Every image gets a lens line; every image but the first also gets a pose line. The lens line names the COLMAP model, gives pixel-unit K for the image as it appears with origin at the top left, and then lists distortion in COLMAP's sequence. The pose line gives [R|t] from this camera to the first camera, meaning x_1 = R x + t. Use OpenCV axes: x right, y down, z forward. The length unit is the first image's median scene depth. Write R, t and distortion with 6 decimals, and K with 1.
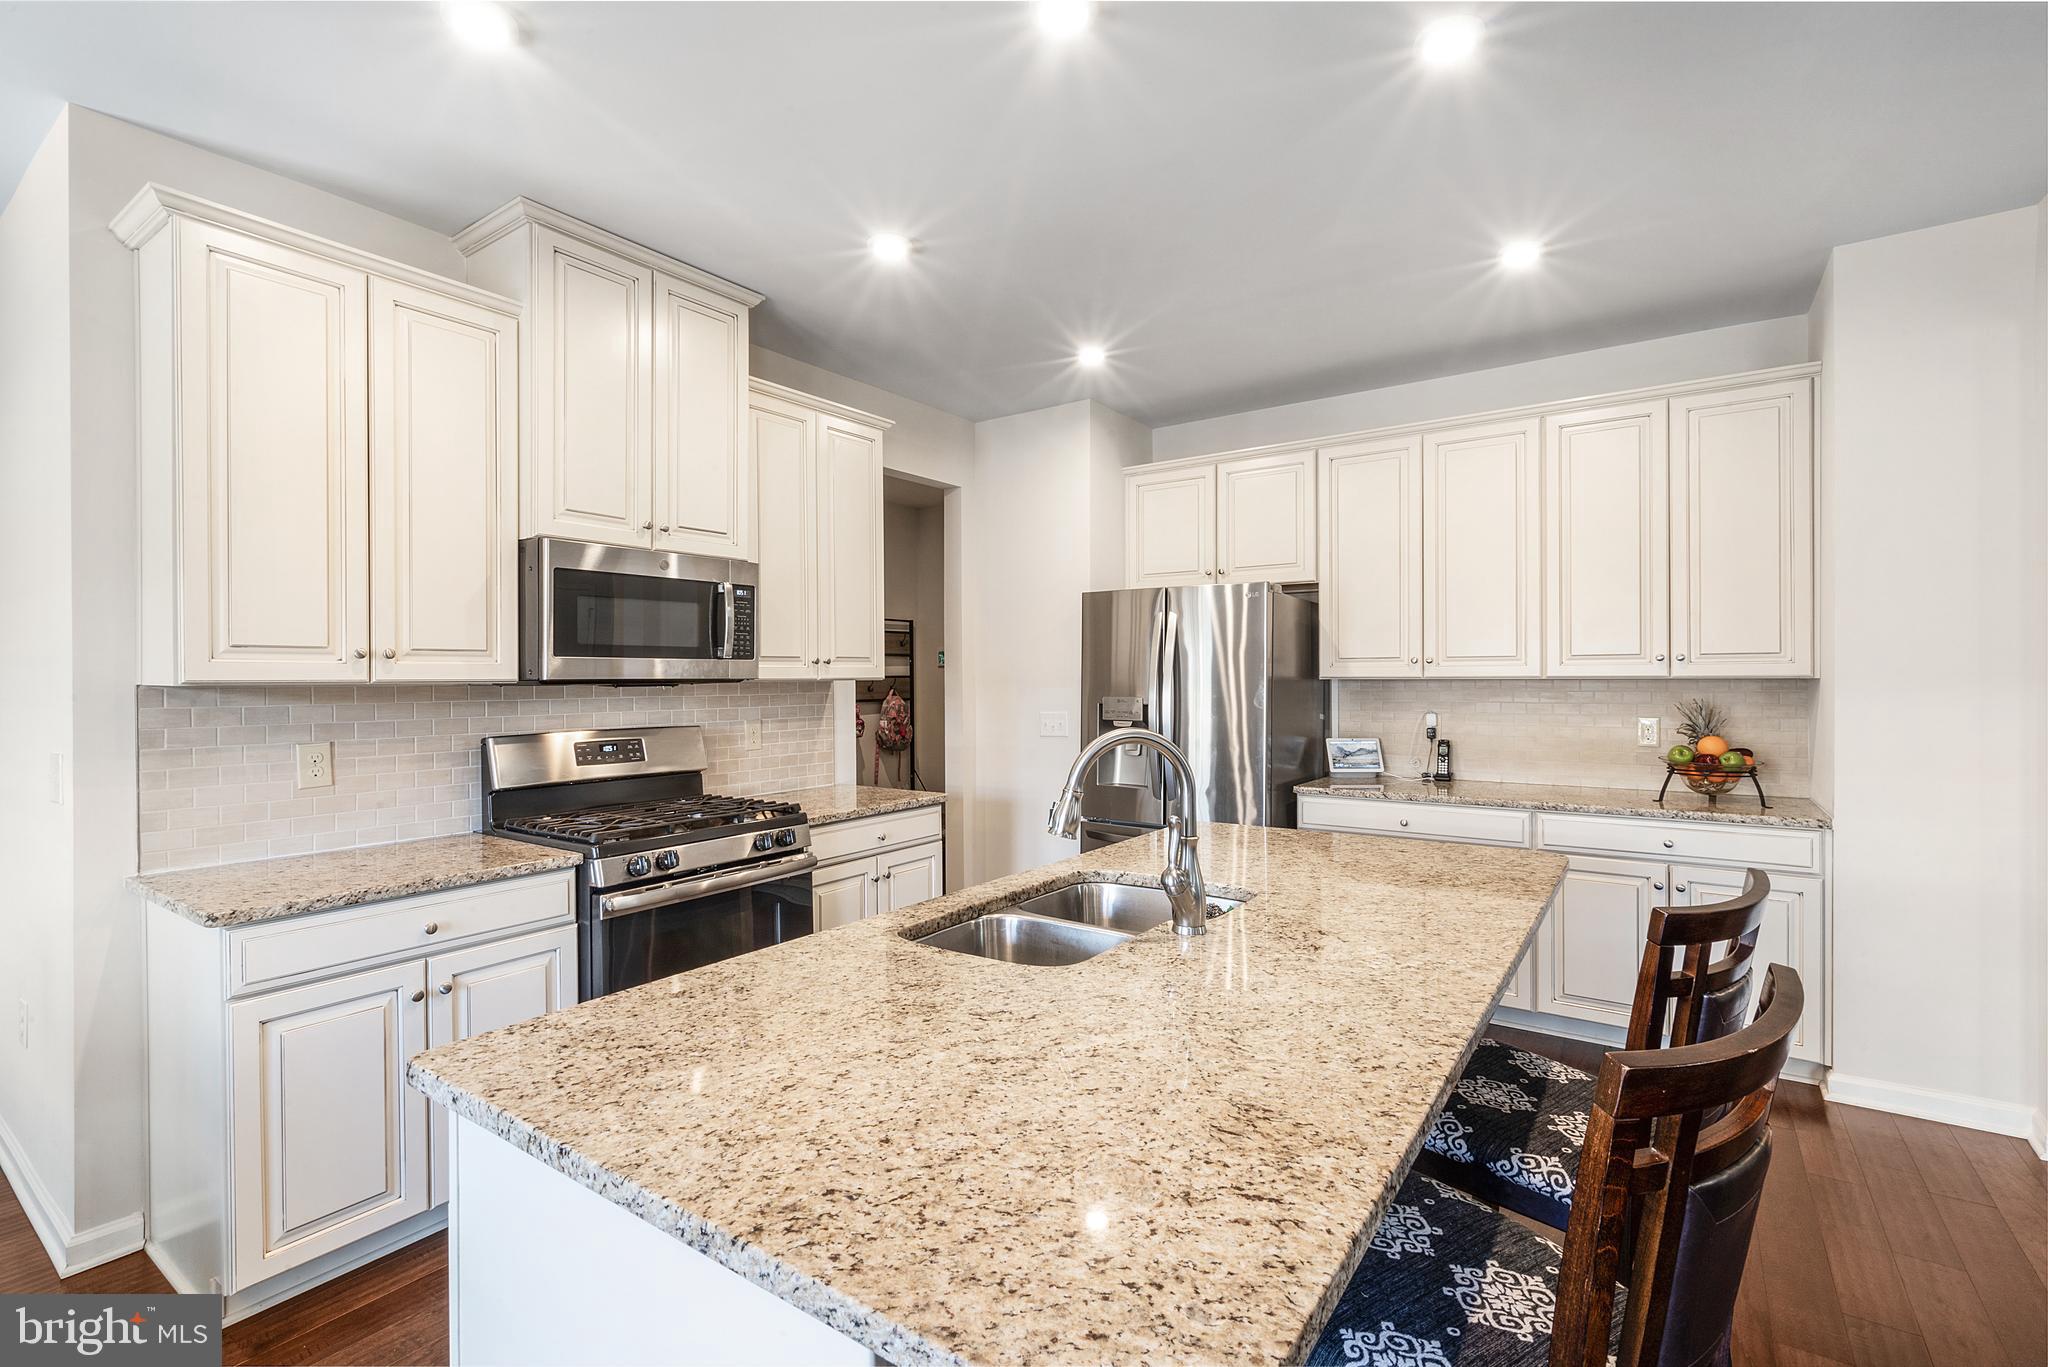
lens RADIAL K [[924.3, 0, 1018.2], [0, 924.3, 682.3], [0, 0, 1]] dist [-0.000361, 0.000053]
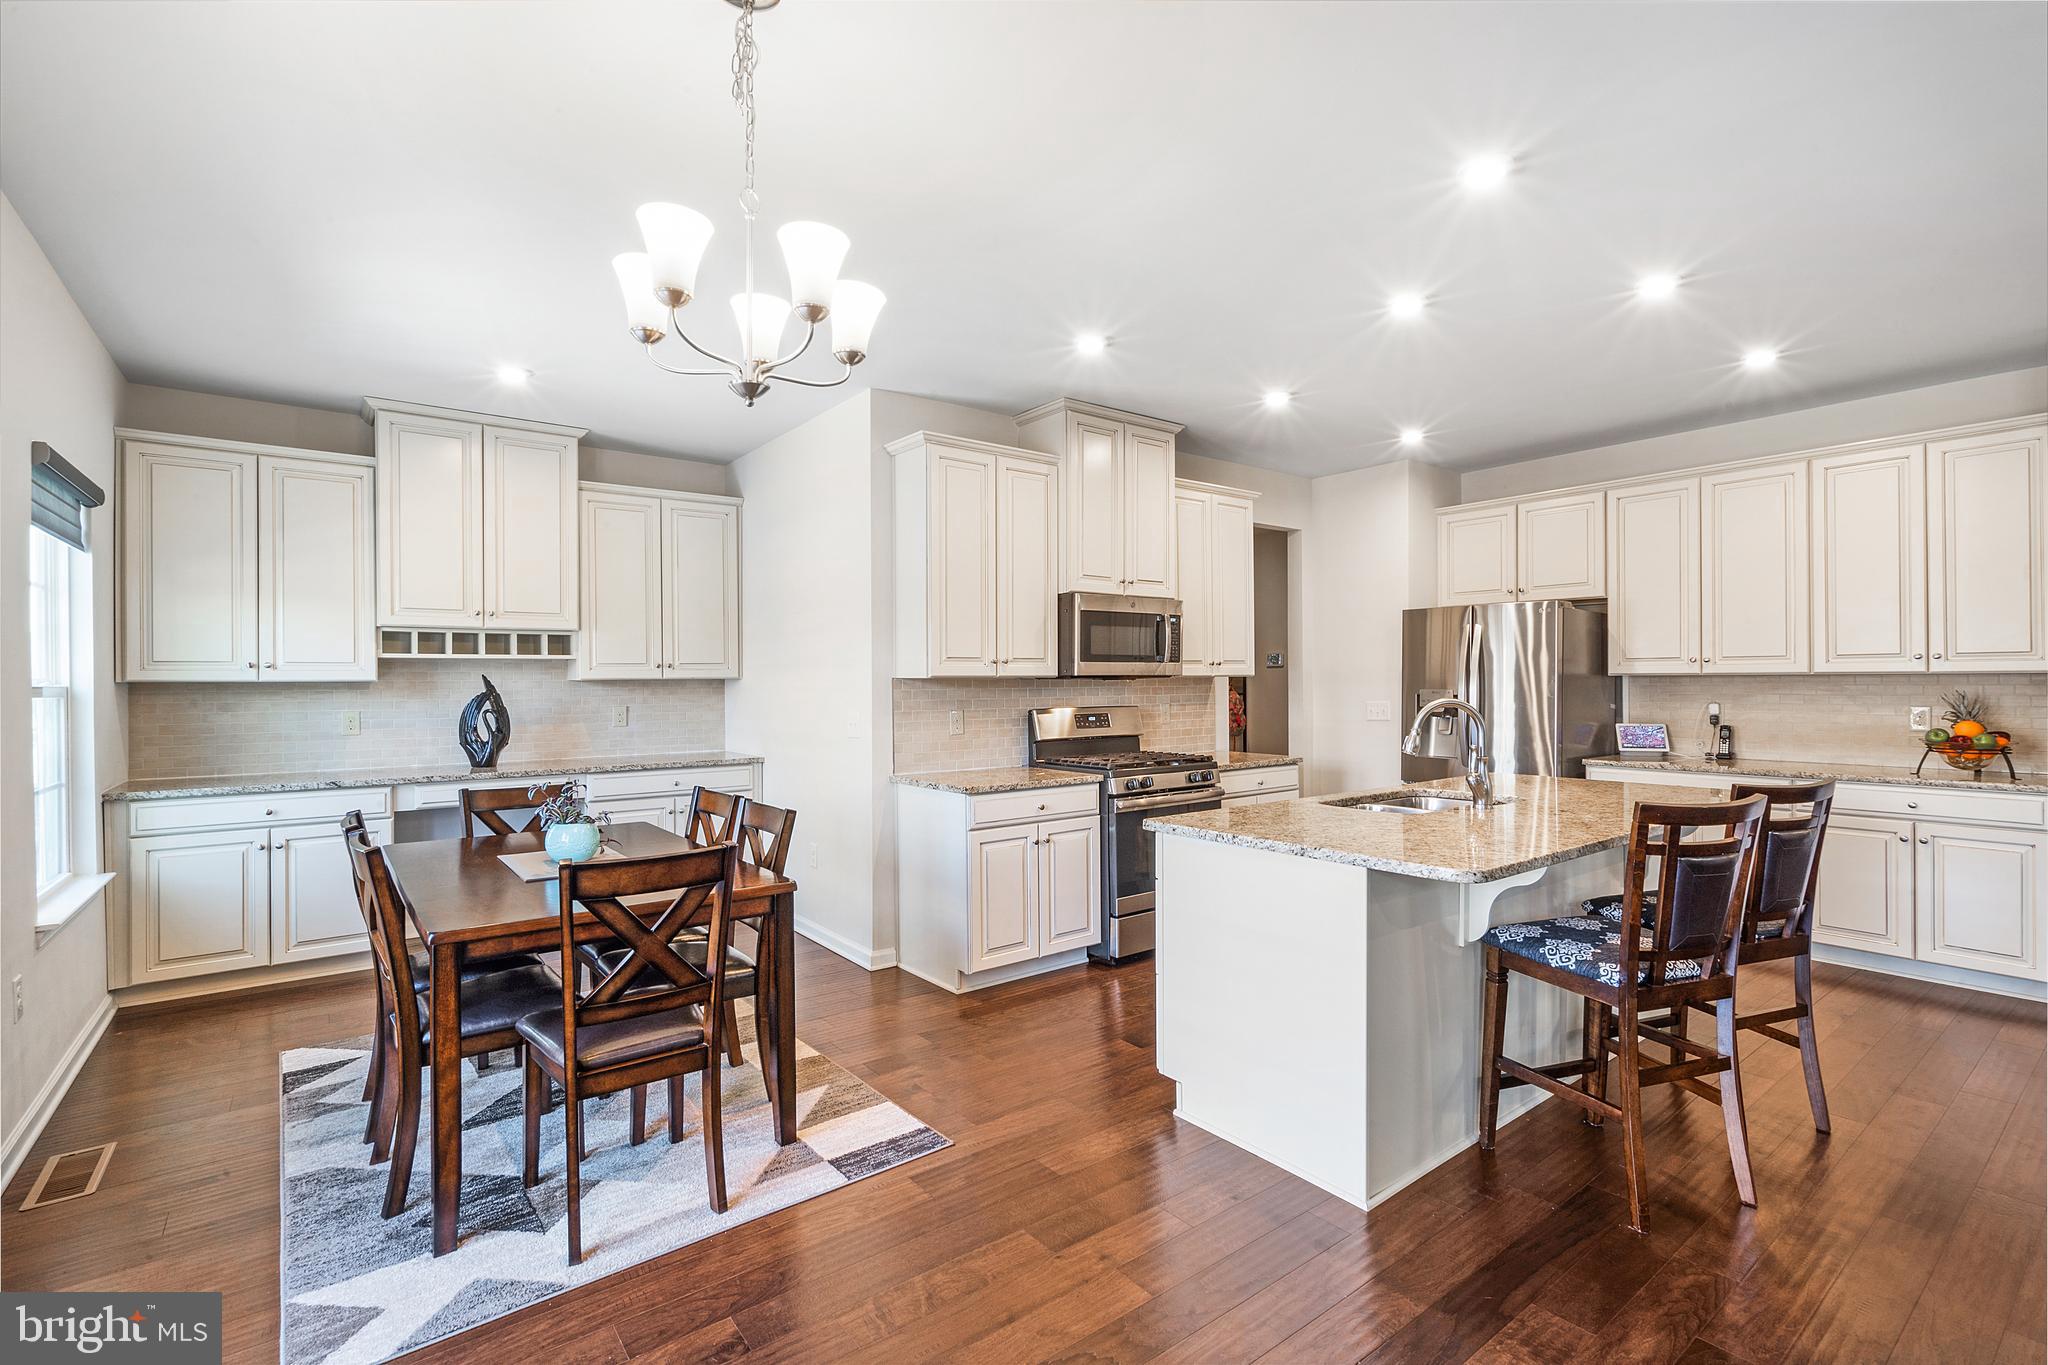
lens RADIAL K [[937.4, 0, 1024.0], [0, 937.4, 682.5], [0, 0, 1]] dist [0.003829, -0.000159]
pose [[0.957622, -0.000217, -0.288029, -0.075774], [-0.000159, 0.999999, -0.001282, 0.009681], [0.288029, 0.001273, 0.957621, -0.524567]]
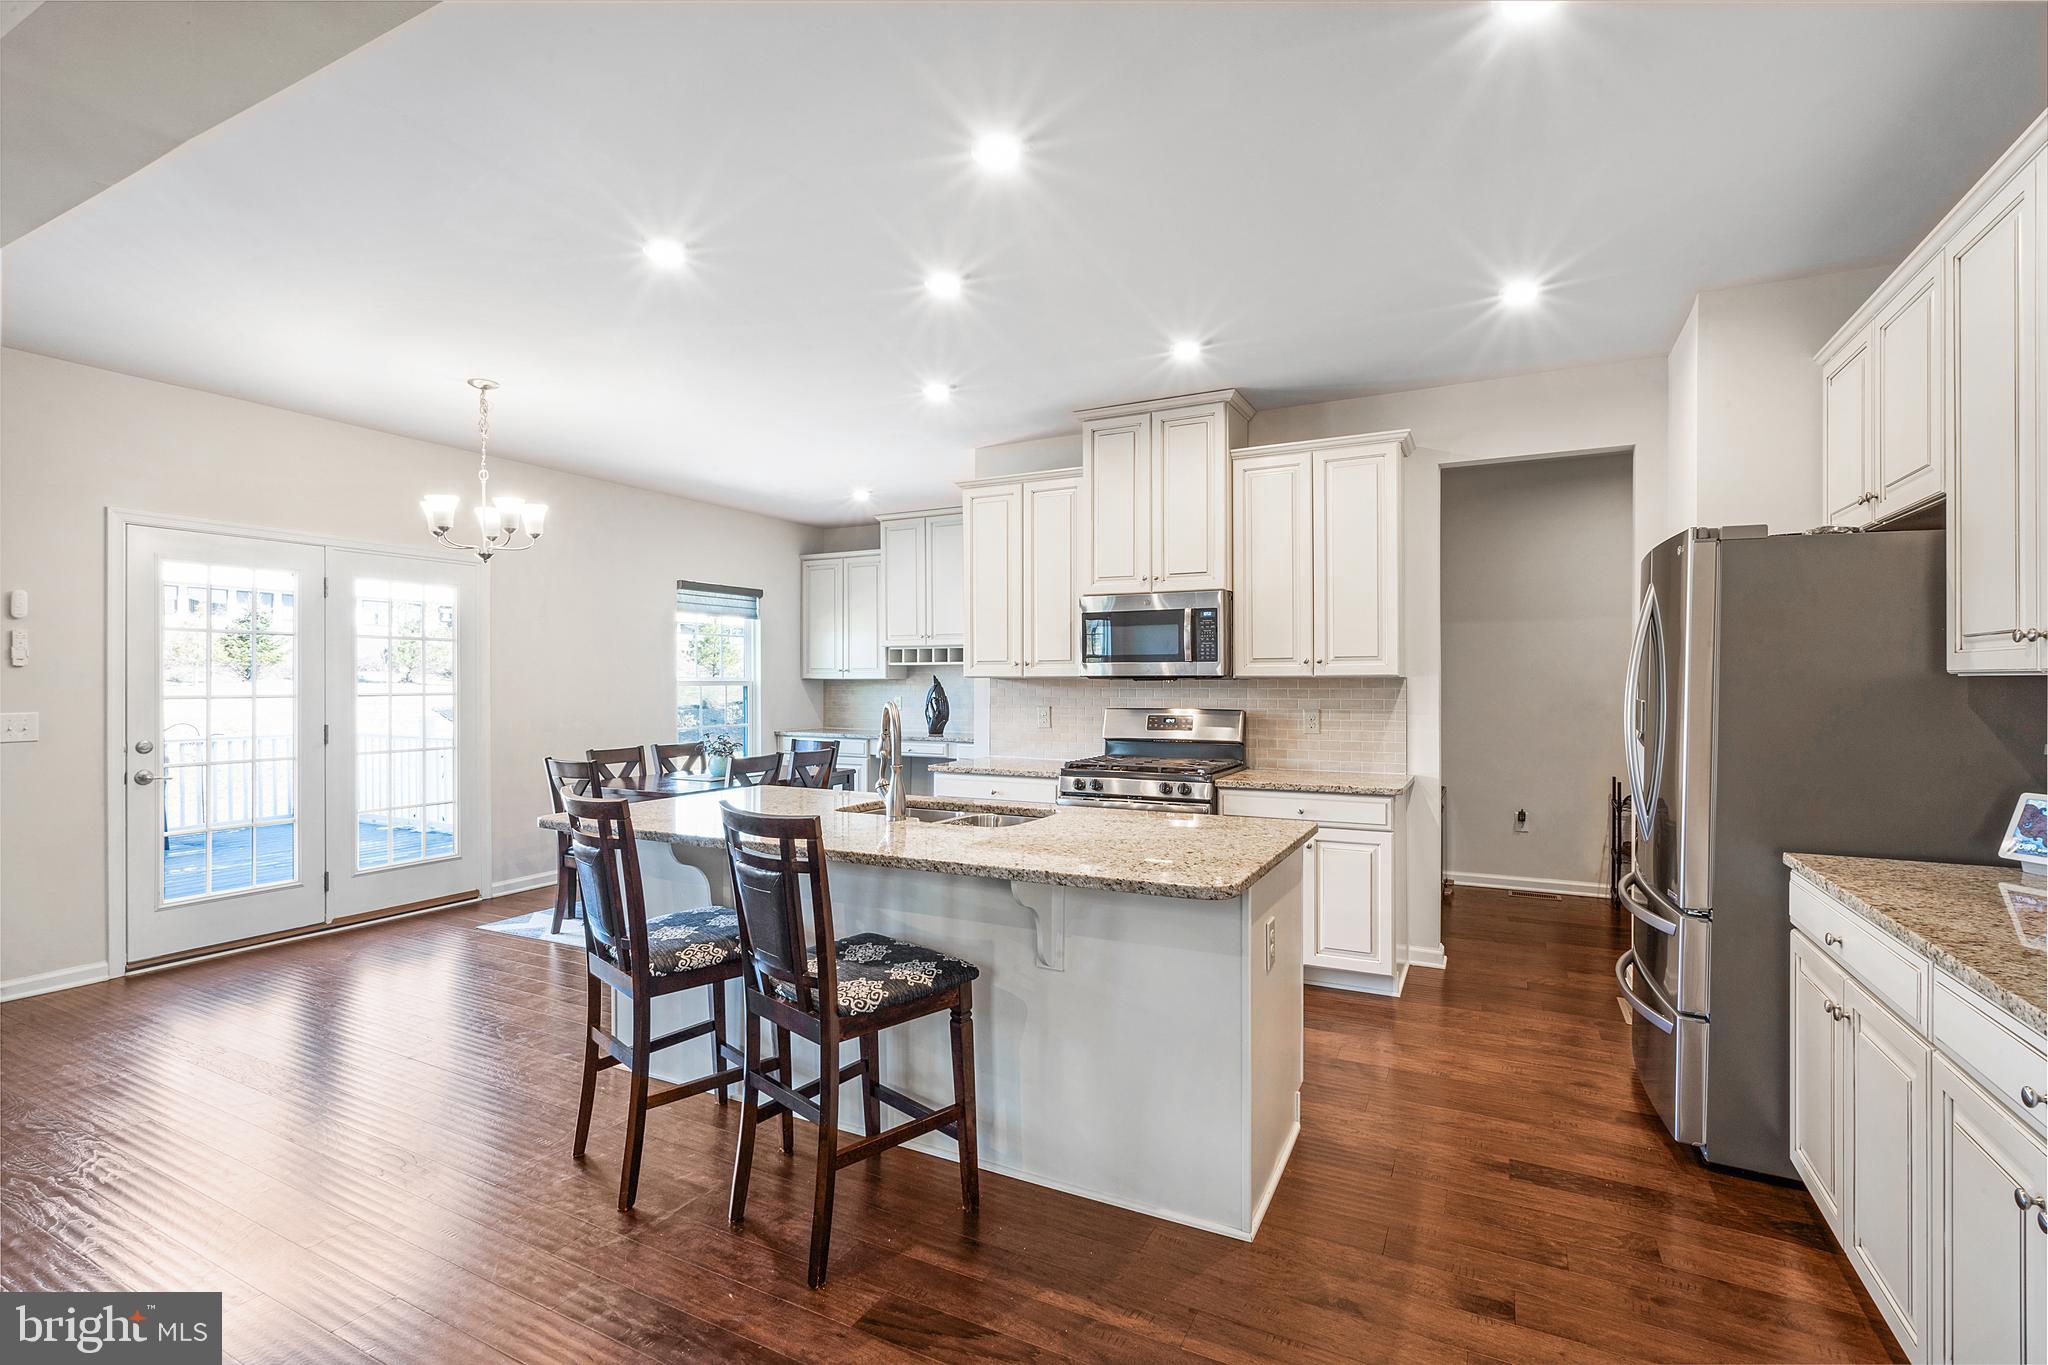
lens RADIAL K [[924.3, 0, 1018.2], [0, 924.3, 681.3], [0, 0, 1]] dist [-0.000361, 0.000053]
pose [[0.132206, 0.005714, -0.991206, 0.926519], [-0.004247, 0.999977, 0.005198, -0.001027], [0.991213, 0.003522, 0.132227, 0.474737]]
